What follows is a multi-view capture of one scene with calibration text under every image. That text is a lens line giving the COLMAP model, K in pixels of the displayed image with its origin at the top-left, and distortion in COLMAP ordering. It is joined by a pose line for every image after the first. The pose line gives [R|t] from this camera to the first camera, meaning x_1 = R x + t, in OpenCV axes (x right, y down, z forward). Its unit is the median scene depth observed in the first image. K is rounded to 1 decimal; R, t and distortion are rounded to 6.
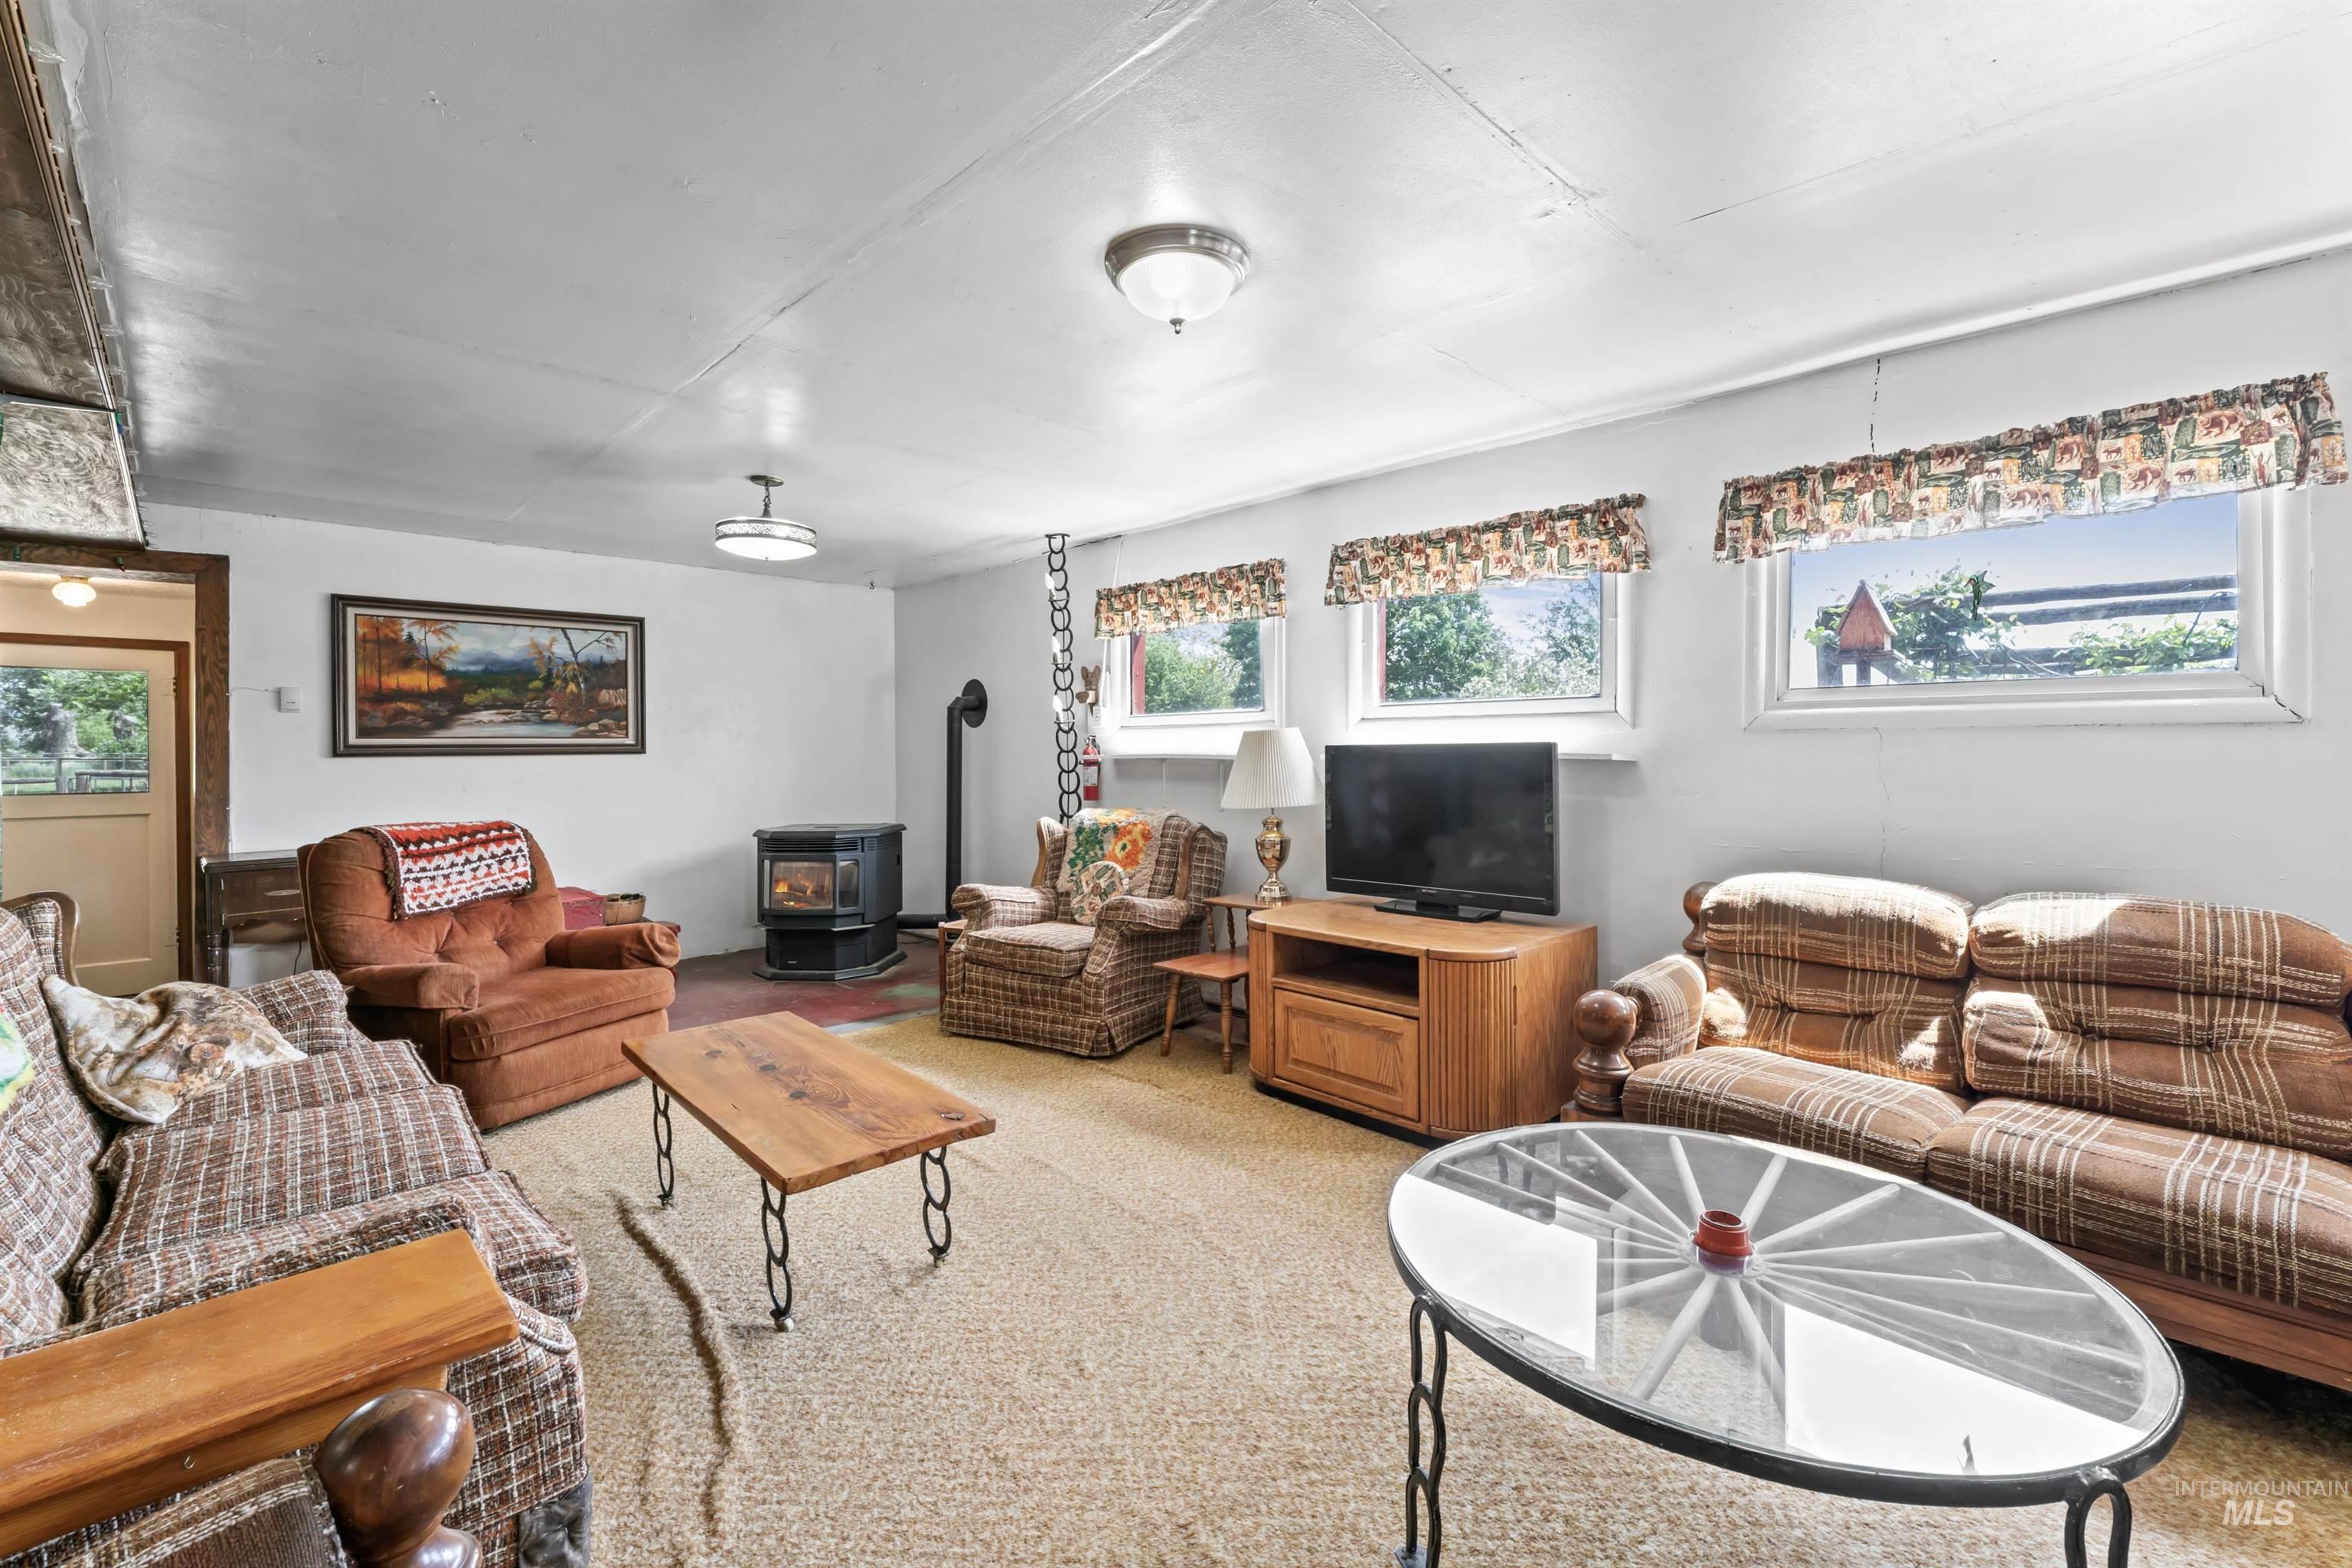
lens RADIAL K [[993.5, 0, 1171.2], [0, 993.5, 760.2], [0, 0, 1]] dist [-0.000124, -0.000510]
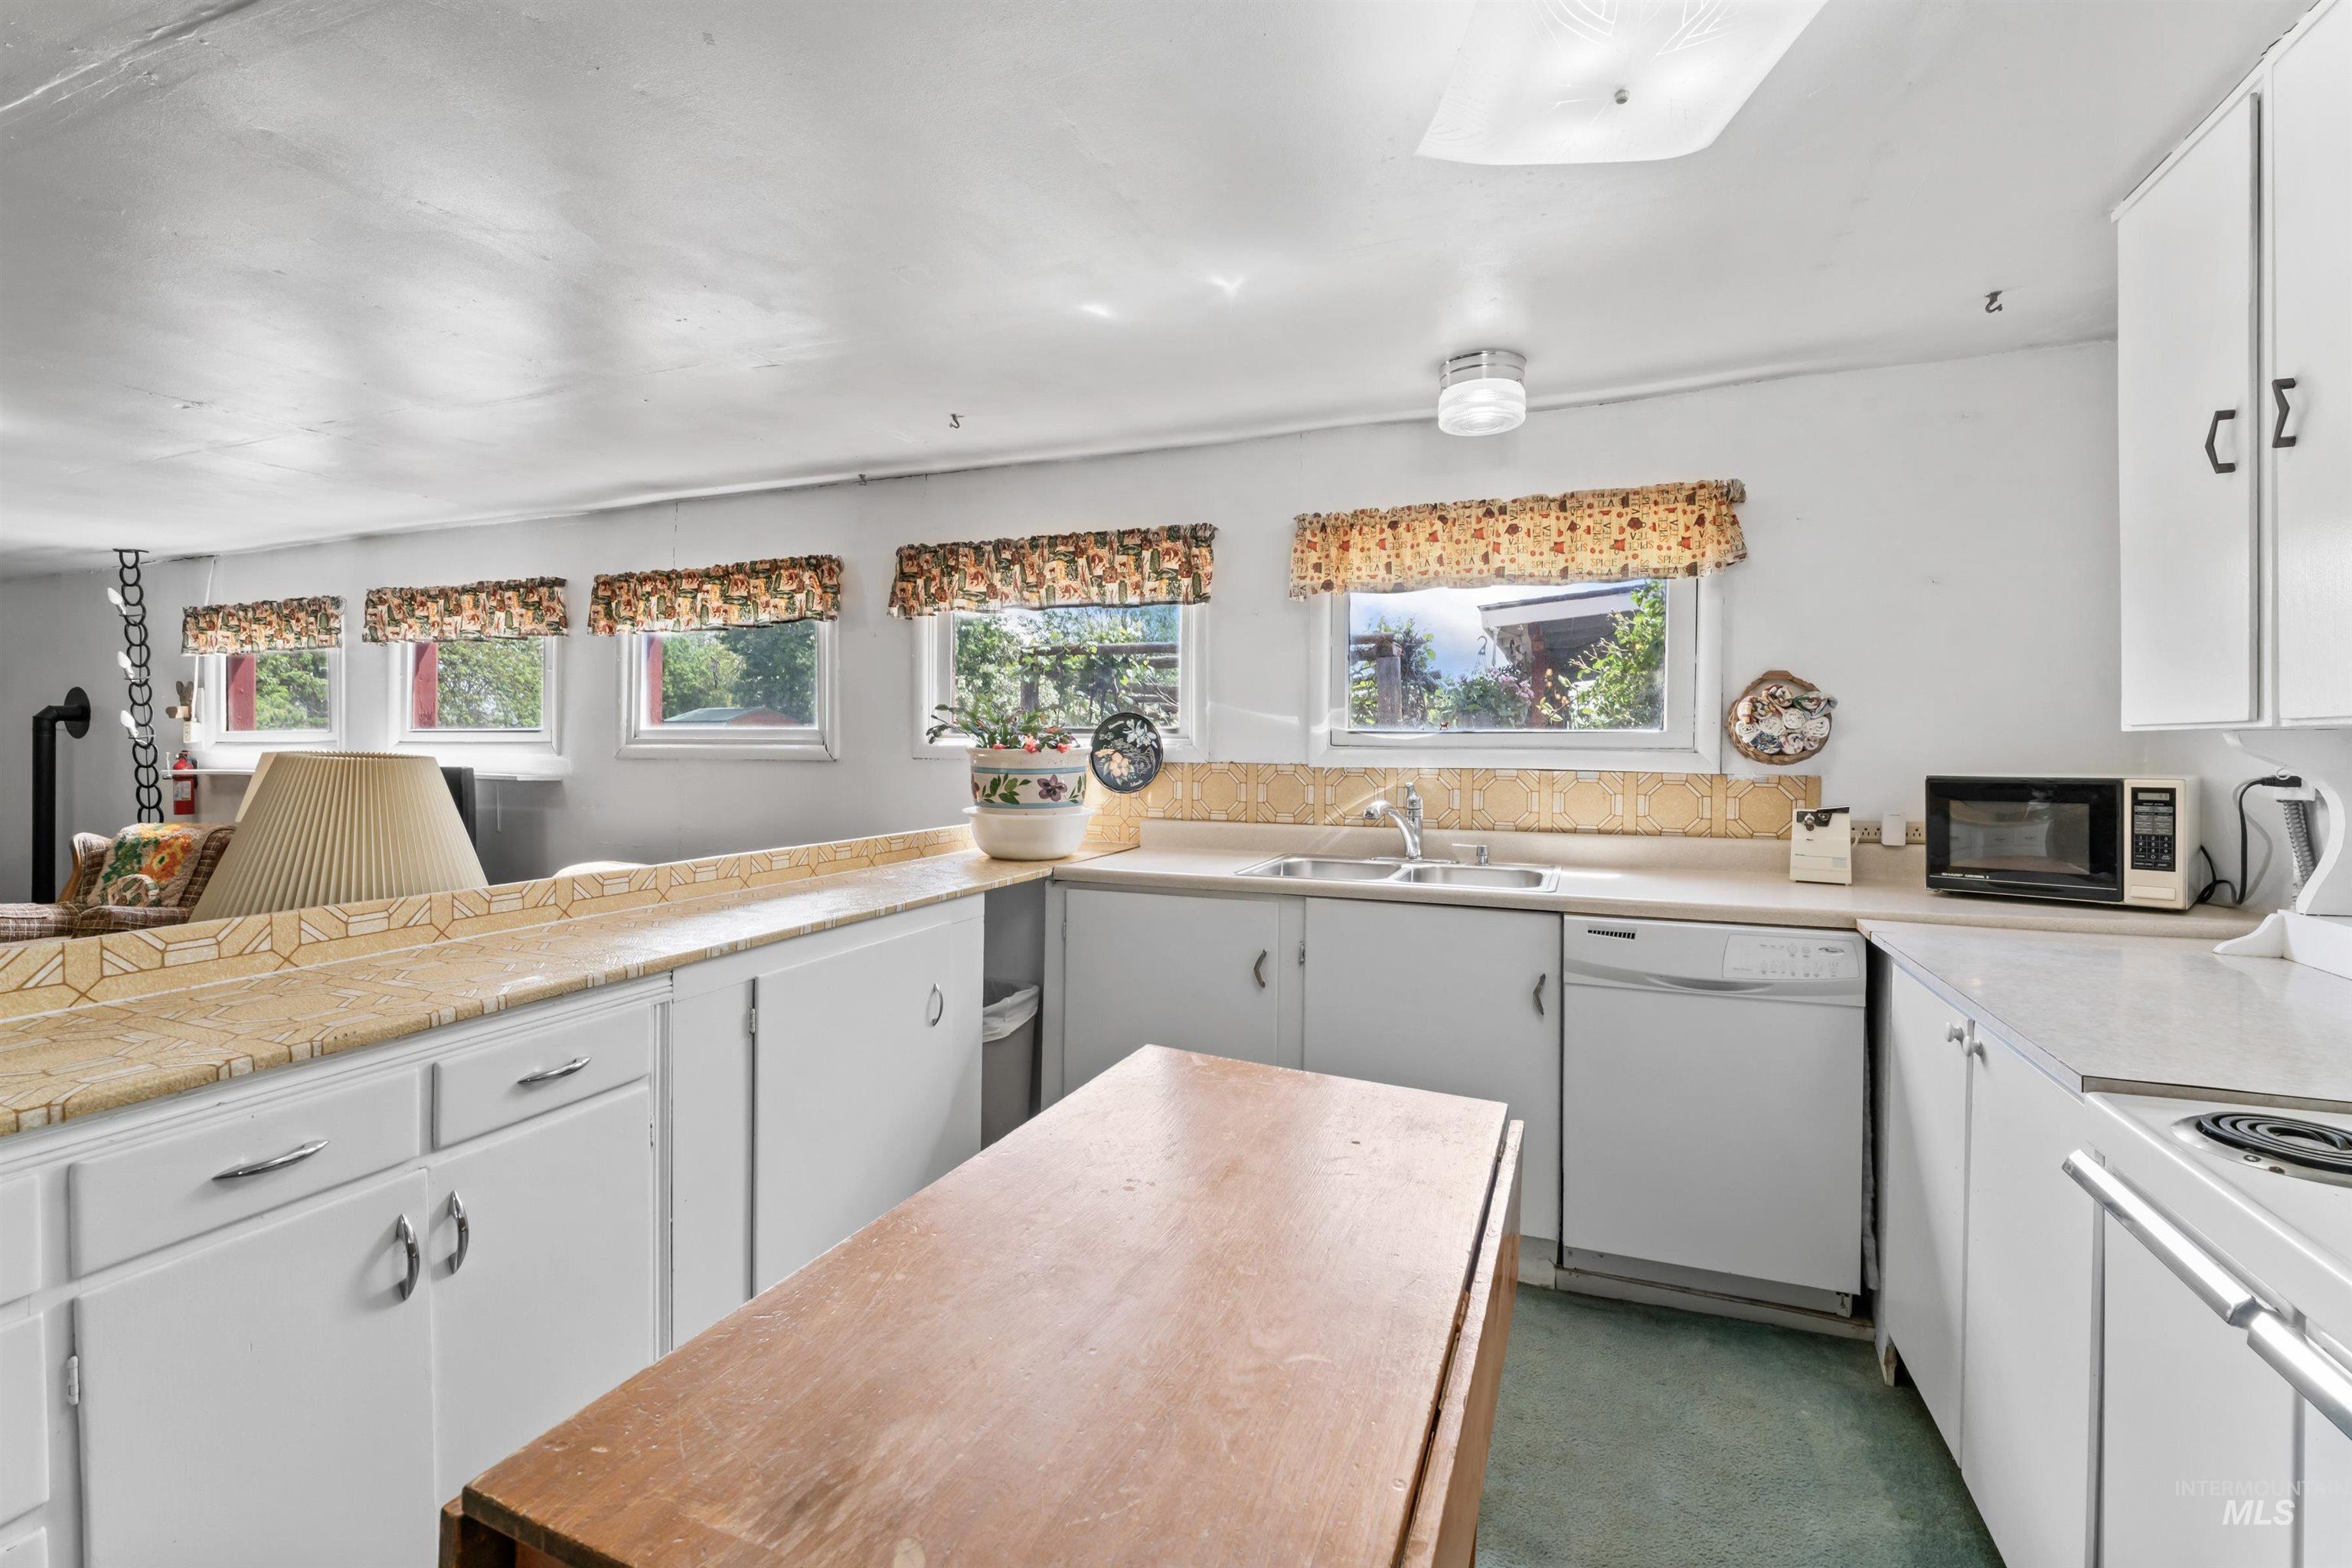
lens RADIAL K [[993.5, 0, 1210.7], [0, 993.5, 756.2], [0, 0, 1]] dist [-0.000124, -0.000510]
pose [[0.911634, 0.001861, 0.410999, 0.528384], [-0.002136, 0.999998, 0.000210, -0.024470], [-0.410998, -0.001069, 0.911636, -0.405523]]
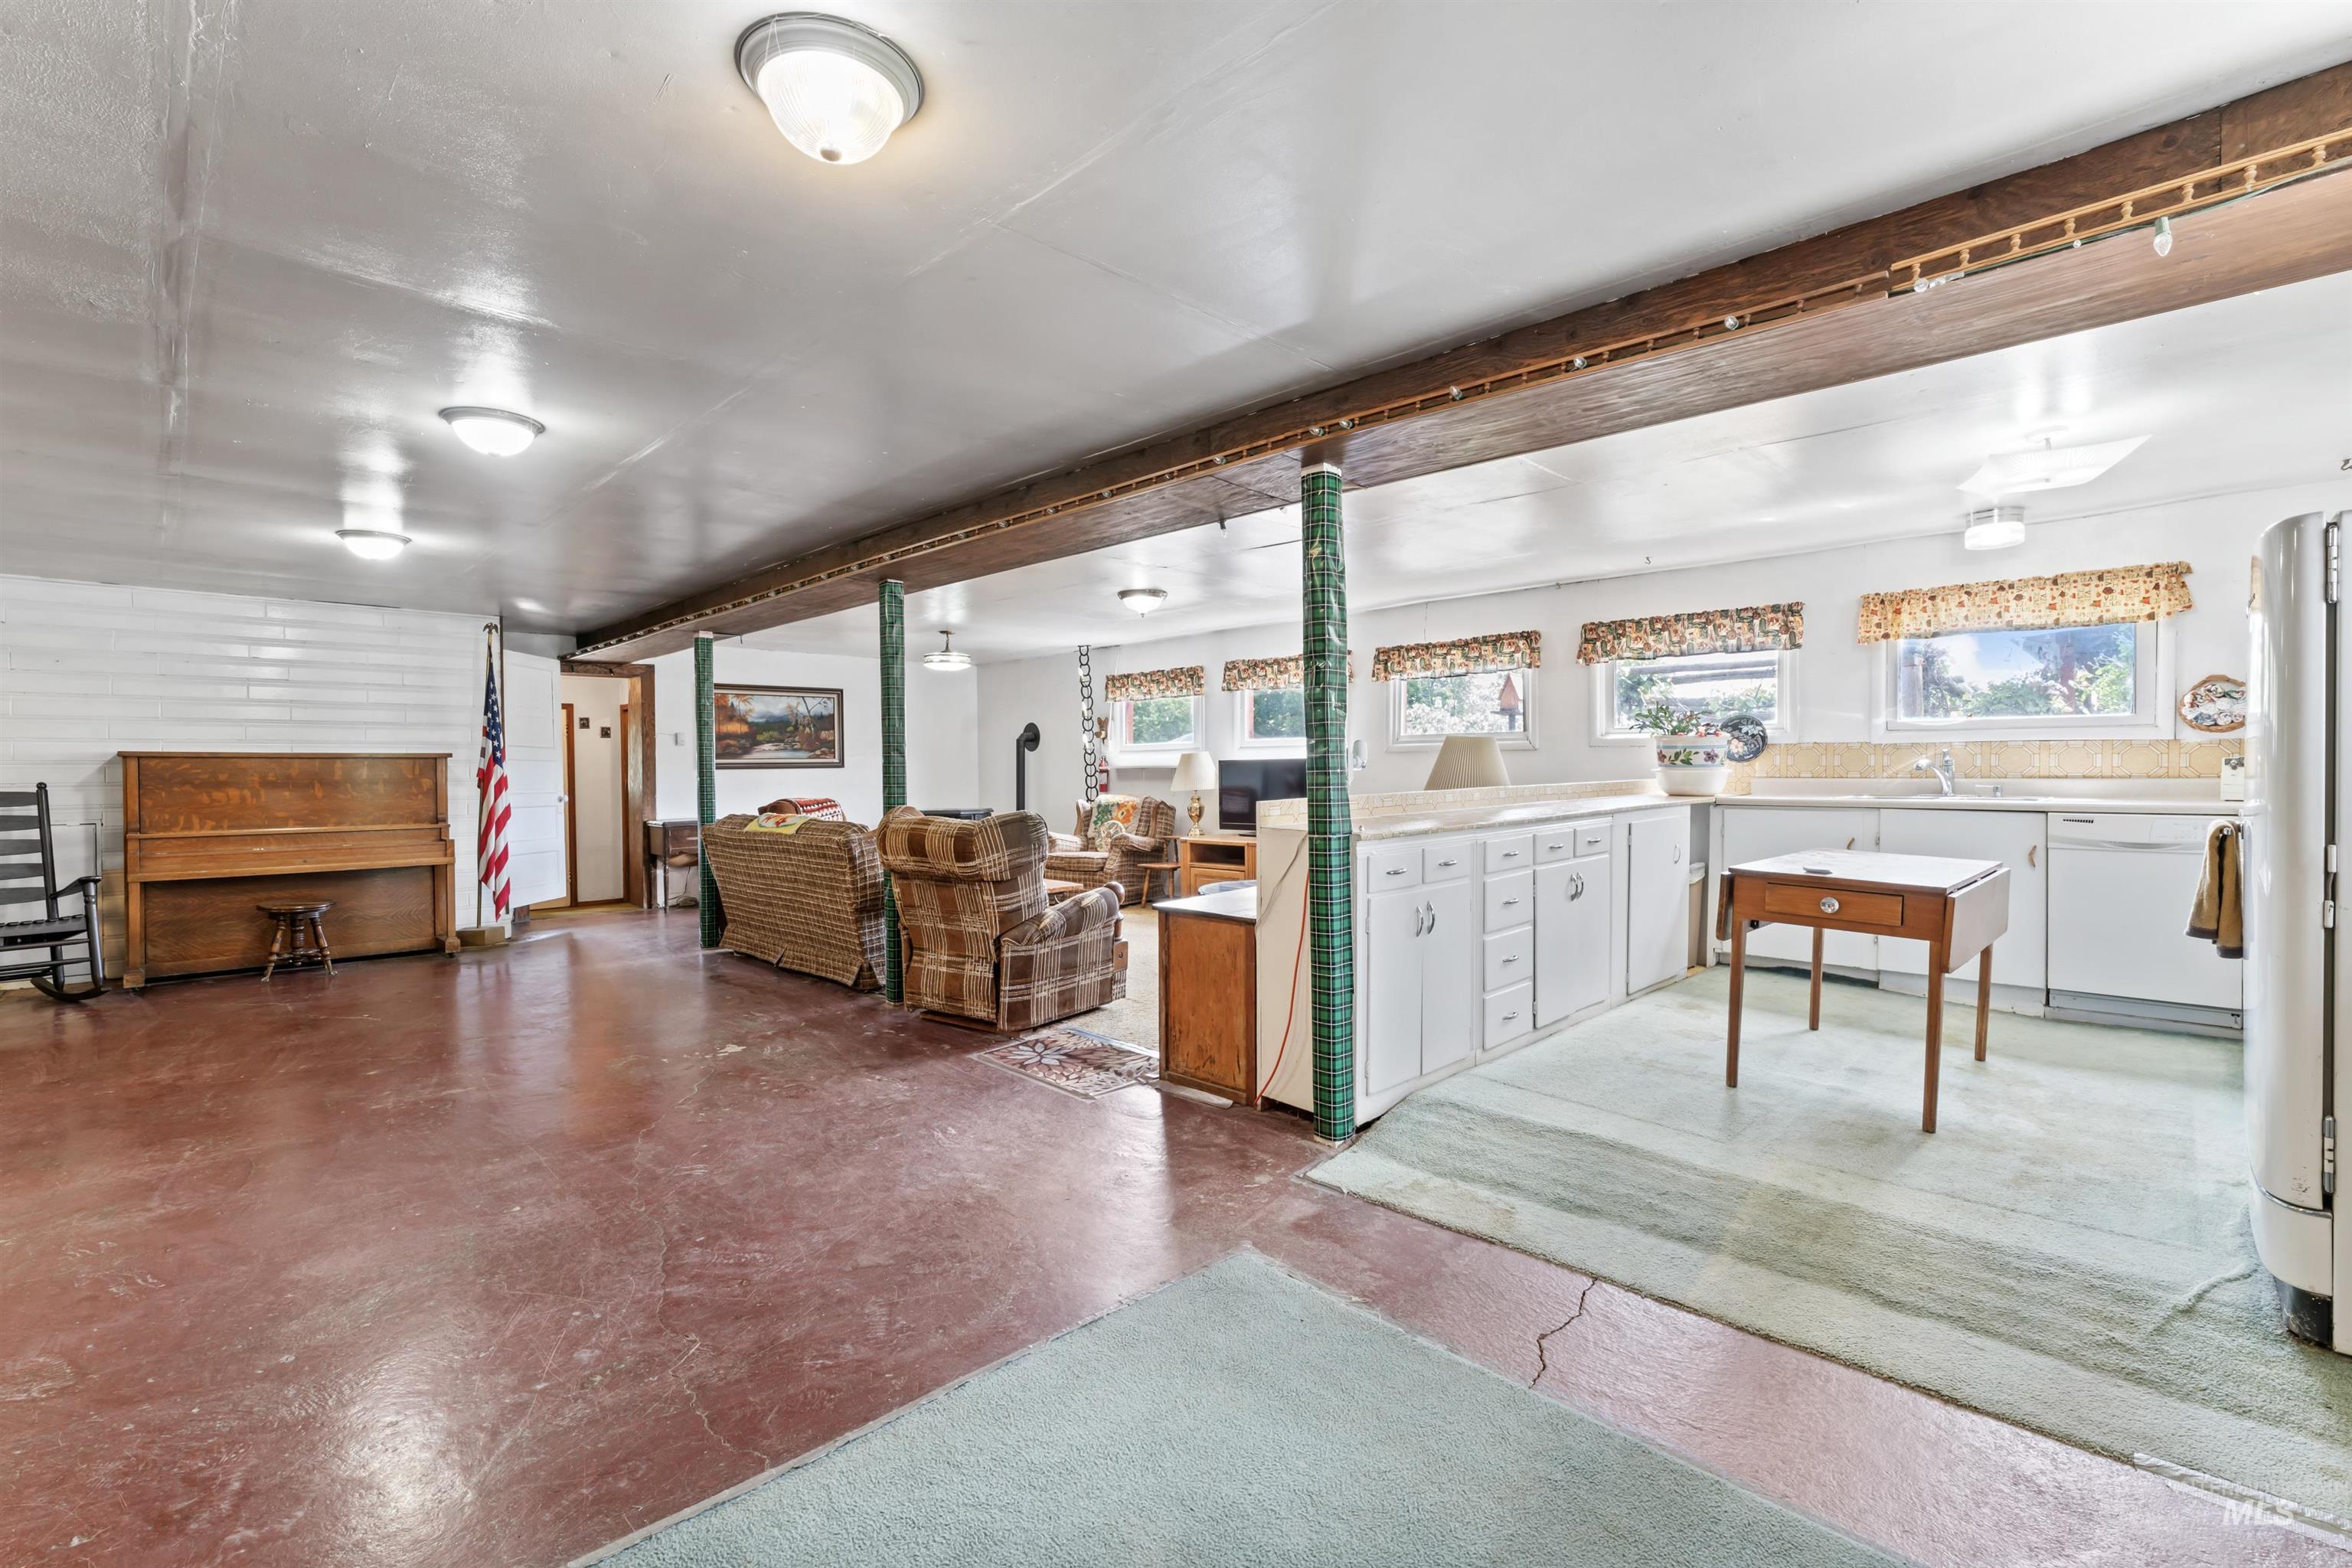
lens RADIAL K [[1052.6, 0, 1168.2], [0, 1052.6, 786.0], [0, 0, 1]] dist [-0.004797, 0.000121]
pose [[0.999972, -0.005408, 0.005083, 0.031145], [0.005381, 0.999971, 0.005308, 0.023222], [-0.005111, -0.005280, 0.999973, -1.046780]]
